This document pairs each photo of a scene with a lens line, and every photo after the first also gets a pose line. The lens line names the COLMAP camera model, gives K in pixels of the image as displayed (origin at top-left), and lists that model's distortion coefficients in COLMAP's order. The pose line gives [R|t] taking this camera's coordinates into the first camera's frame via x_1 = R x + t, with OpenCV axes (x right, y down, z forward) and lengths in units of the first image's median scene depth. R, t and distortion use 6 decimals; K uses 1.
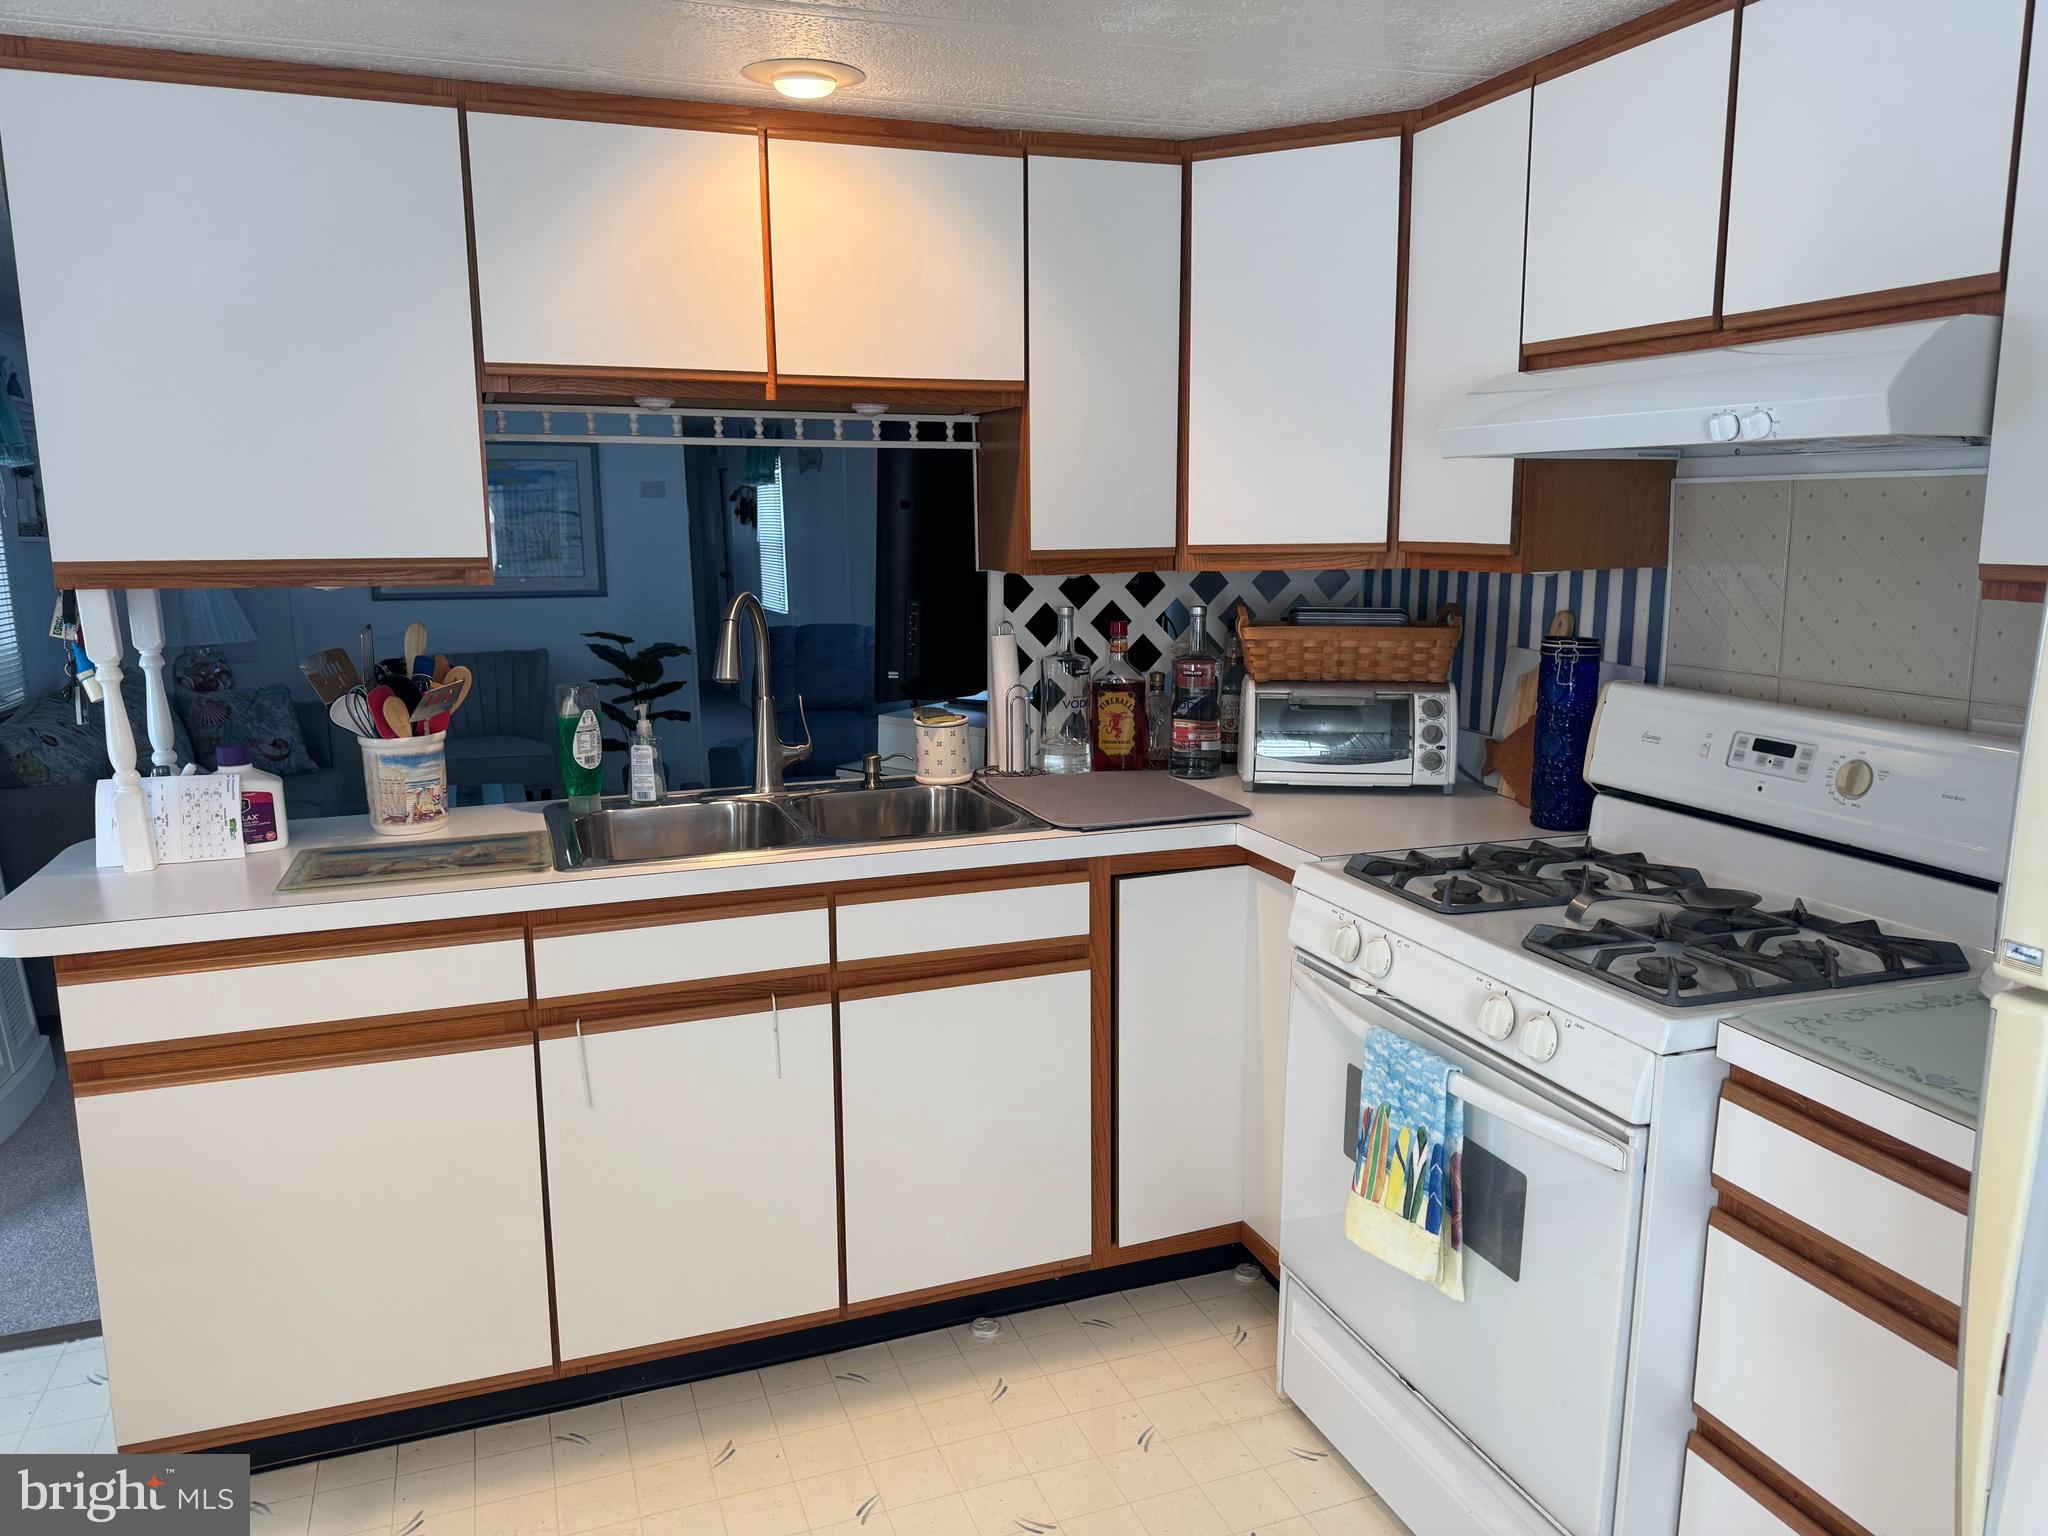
lens RADIAL K [[1444.8, 0, 1029.2], [0, 1444.8, 775.6], [0, 0, 1]] dist [0.008159, -0.014287]
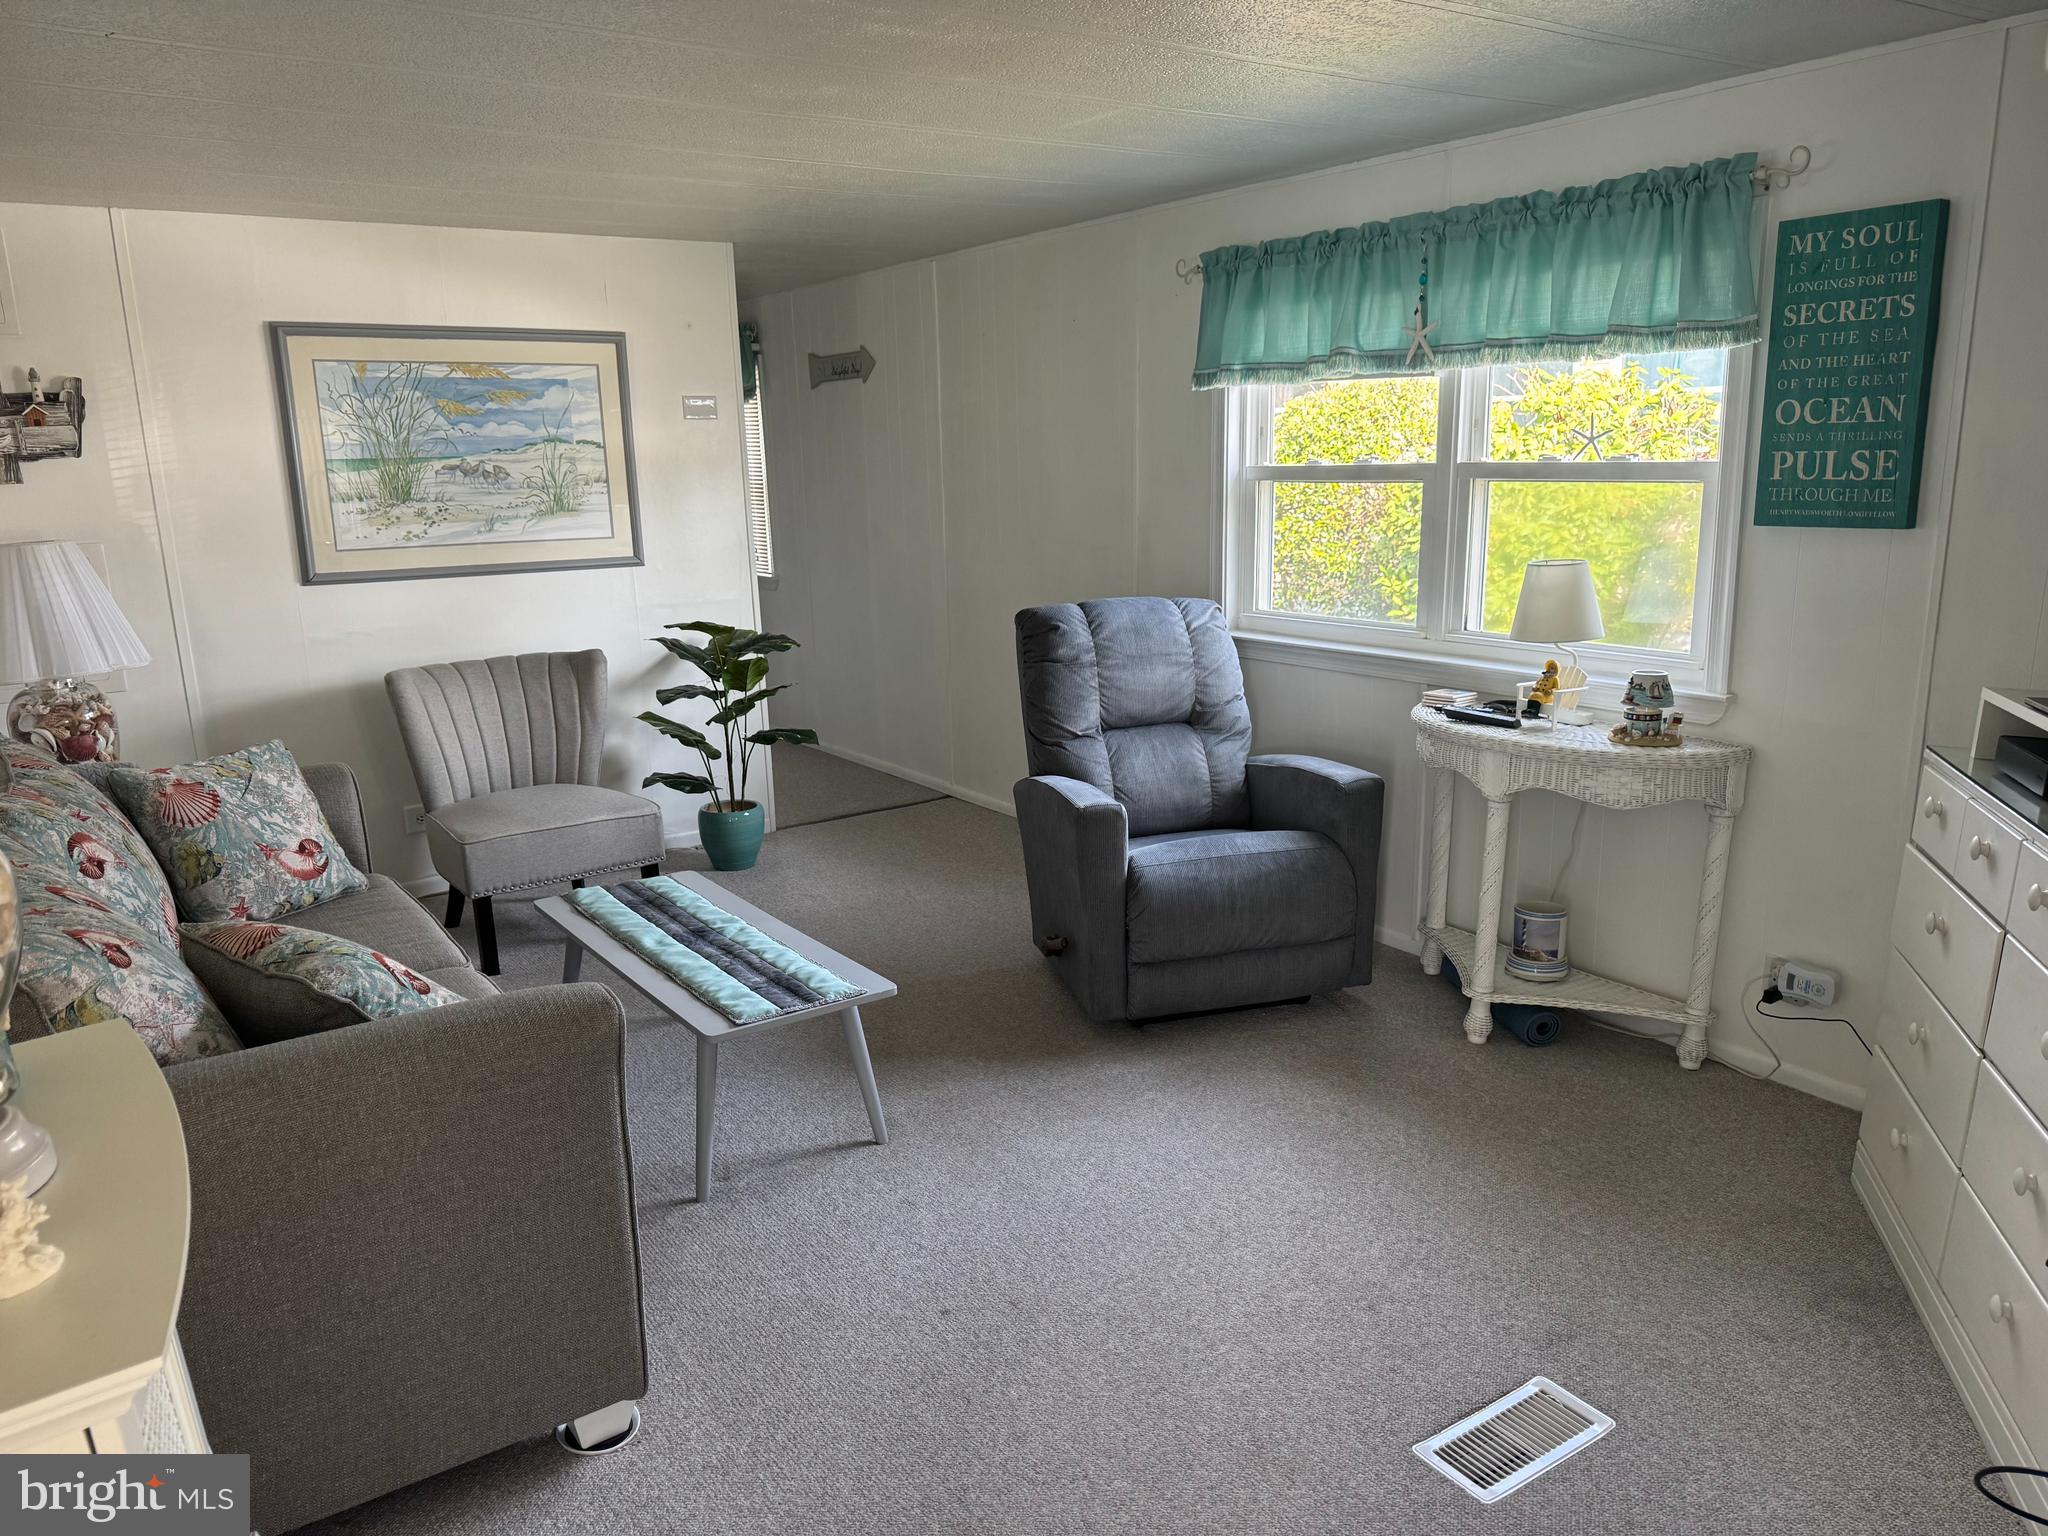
lens RADIAL K [[1444.8, 0, 1021.3], [0, 1444.8, 776.9], [0, 0, 1]] dist [0.008159, -0.014287]
pose [[0.969385, -0.067221, 0.236167, -0.293590], [0.056915, 0.997116, 0.050194, -0.049002], [-0.238860, -0.035216, 0.970415, 0.292386]]
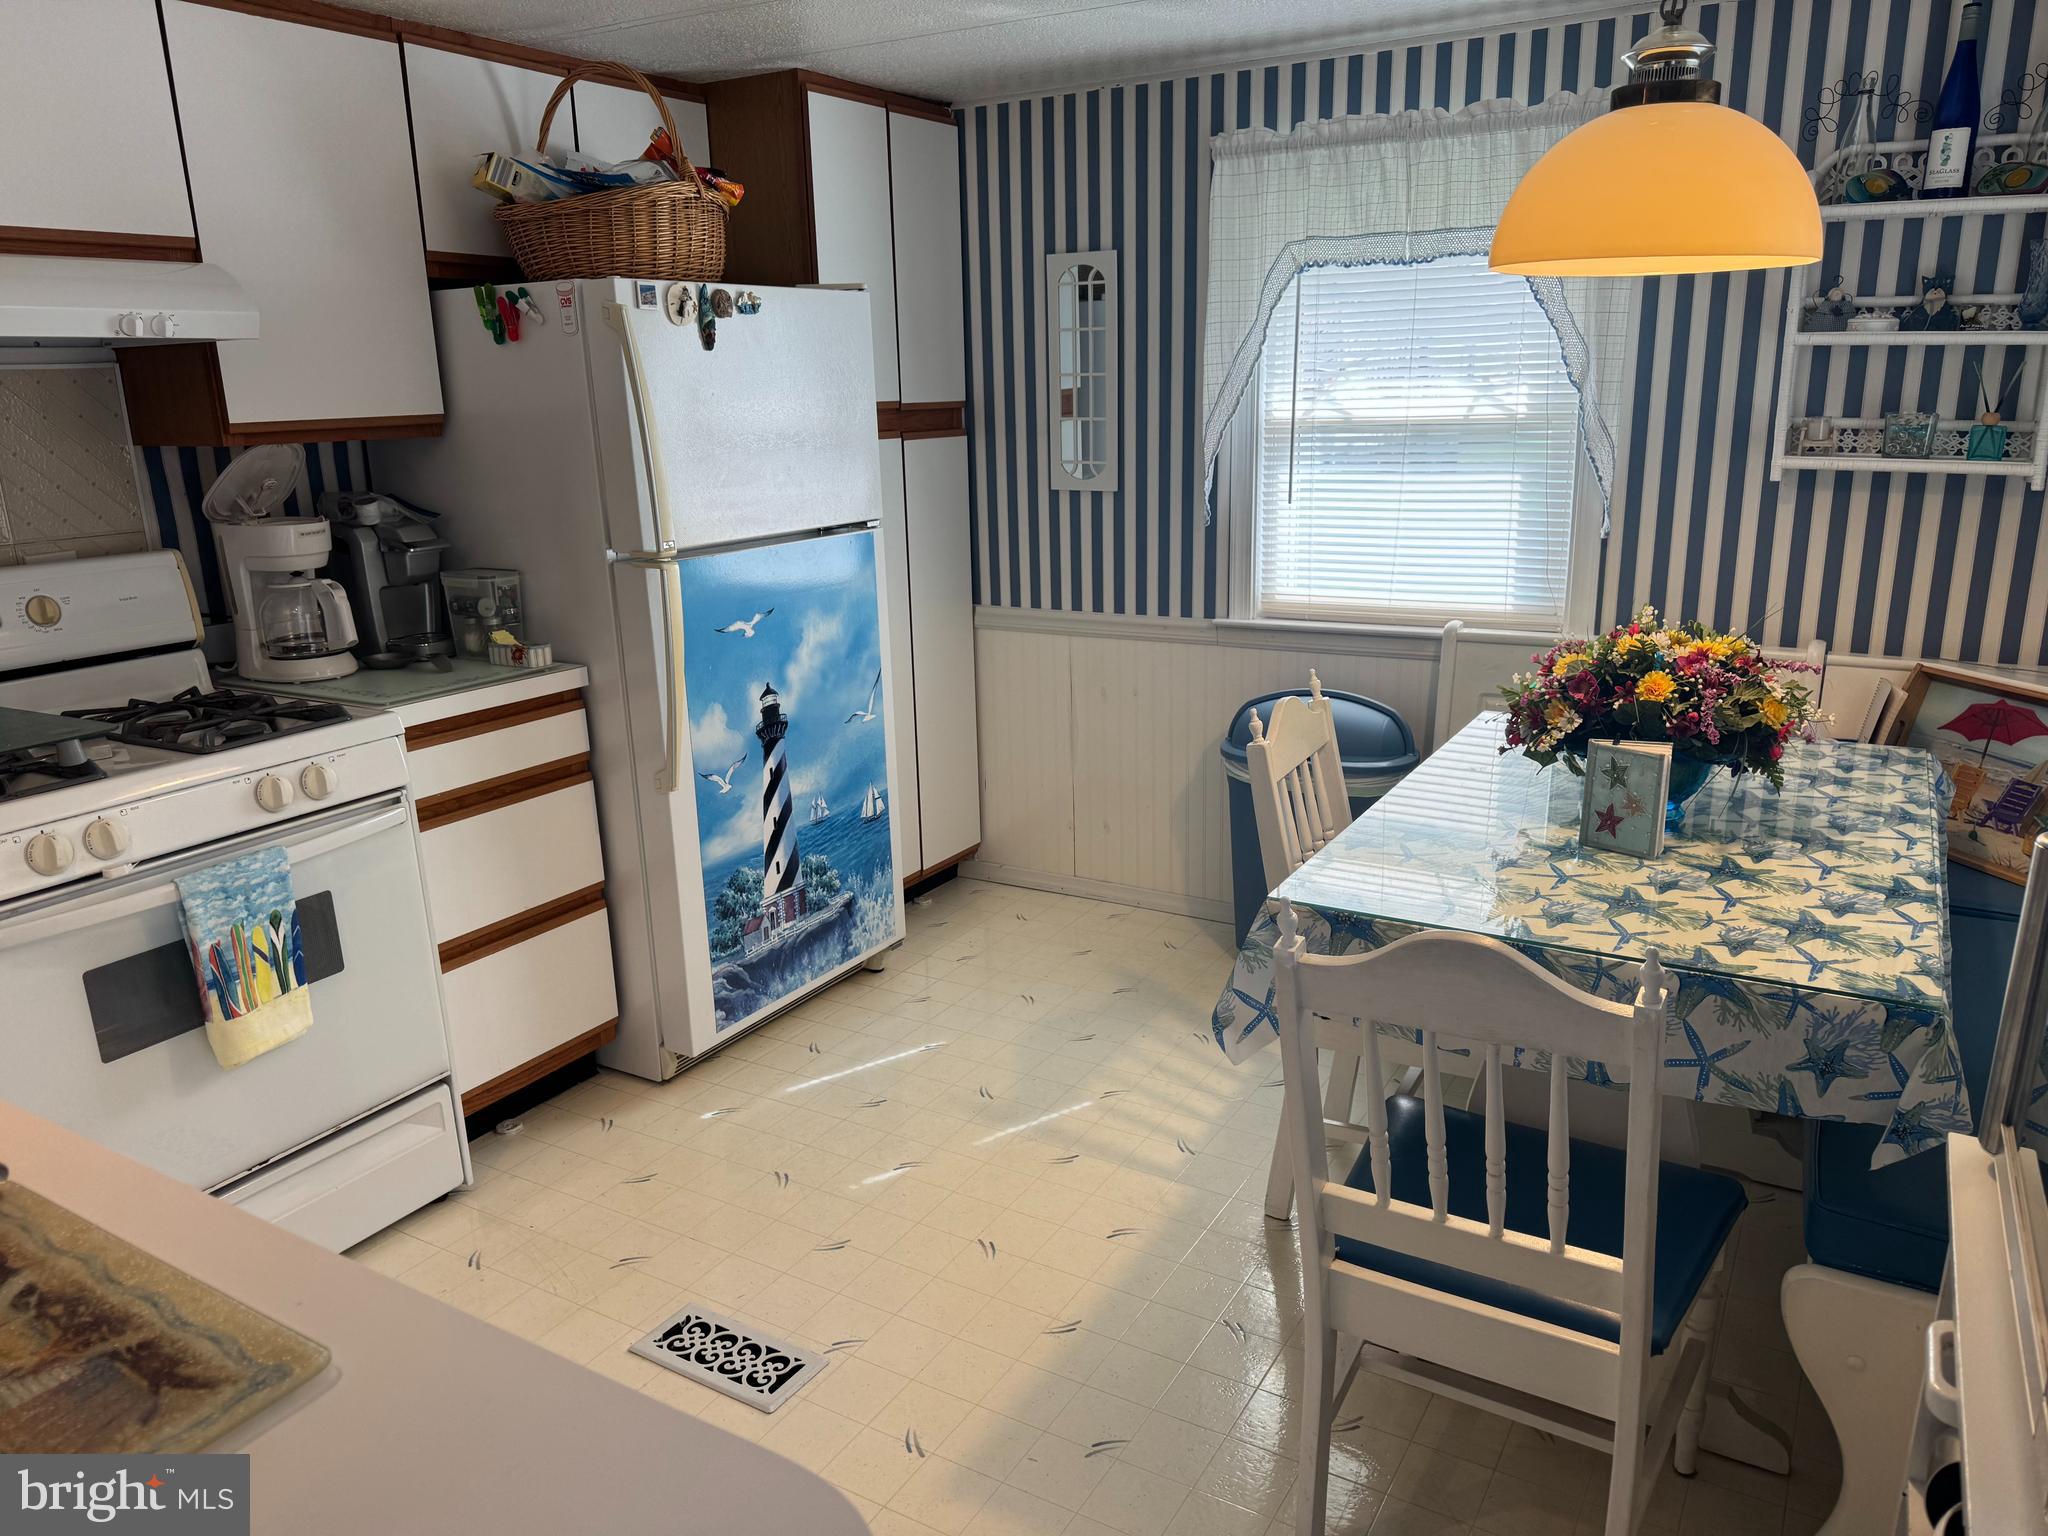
lens RADIAL K [[1444.8, 0, 1028.0], [0, 1444.8, 770.9], [0, 0, 1]] dist [0.008159, -0.014287]
pose [[-0.627296, -0.186225, 0.756188, -1.084040], [0.166239, 0.916590, 0.363631, -0.211286], [-0.760832, 0.353812, -0.544015, 1.223720]]
